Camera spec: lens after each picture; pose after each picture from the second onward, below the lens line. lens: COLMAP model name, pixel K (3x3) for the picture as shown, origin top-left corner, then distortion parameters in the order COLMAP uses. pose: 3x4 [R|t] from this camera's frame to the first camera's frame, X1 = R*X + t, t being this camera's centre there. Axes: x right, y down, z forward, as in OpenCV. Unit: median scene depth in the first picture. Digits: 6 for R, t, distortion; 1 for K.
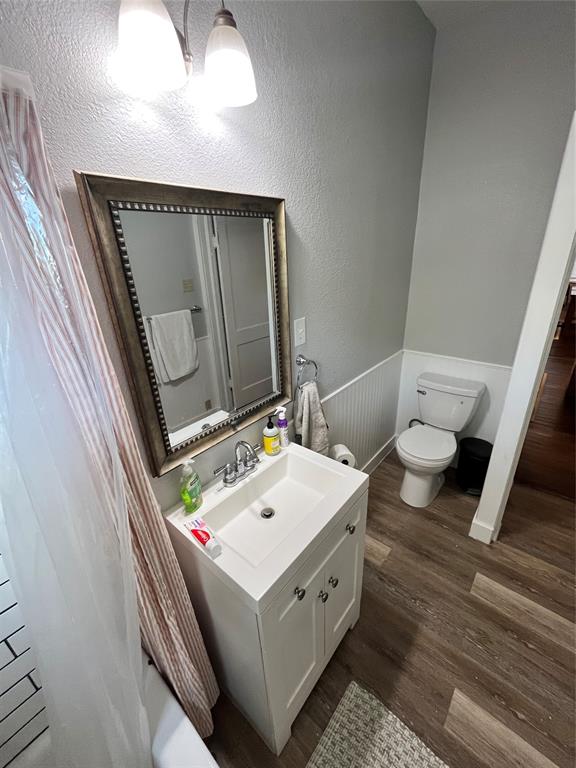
lens RADIAL K [[311.2, 0, 287.8], [0, 311.2, 383.2], [0, 0, 1]] dist [0.002083, 0.000066]
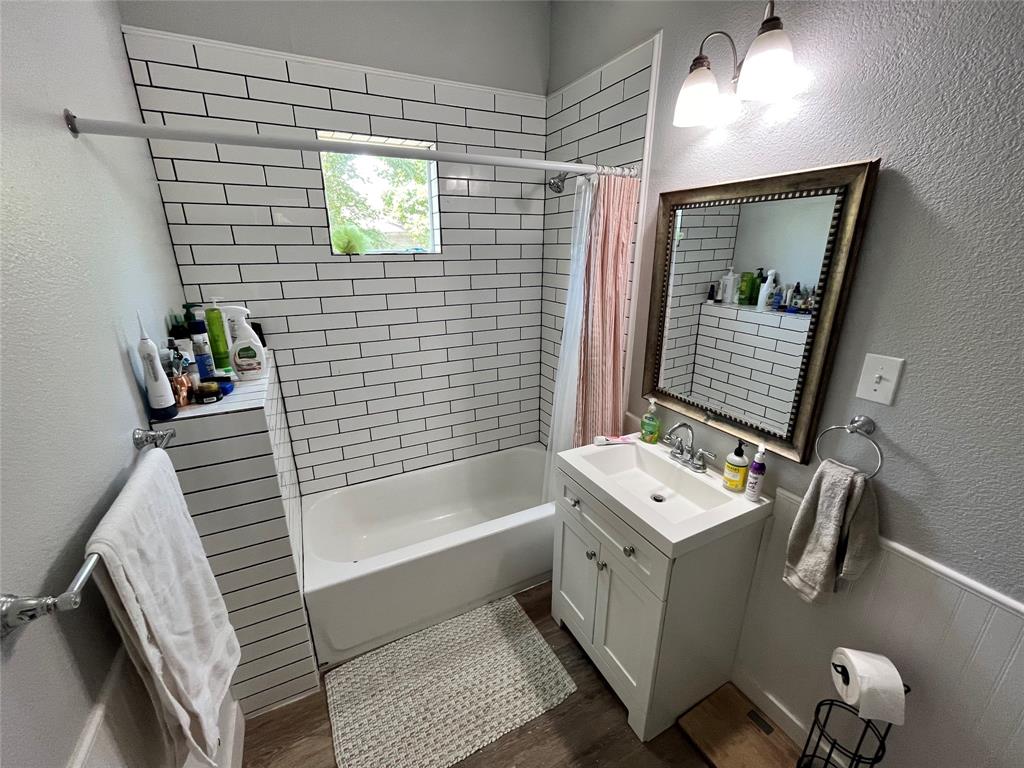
lens RADIAL K [[414.9, 0, 510.6], [0, 414.9, 386.0], [0, 0, 1]] dist [0.002083, 0.000066]
pose [[-0.388713, 0.342582, -0.855301, 1.142488], [-0.334374, 0.812562, 0.477427, -0.351402], [0.858543, 0.471573, -0.201303, 0.708076]]
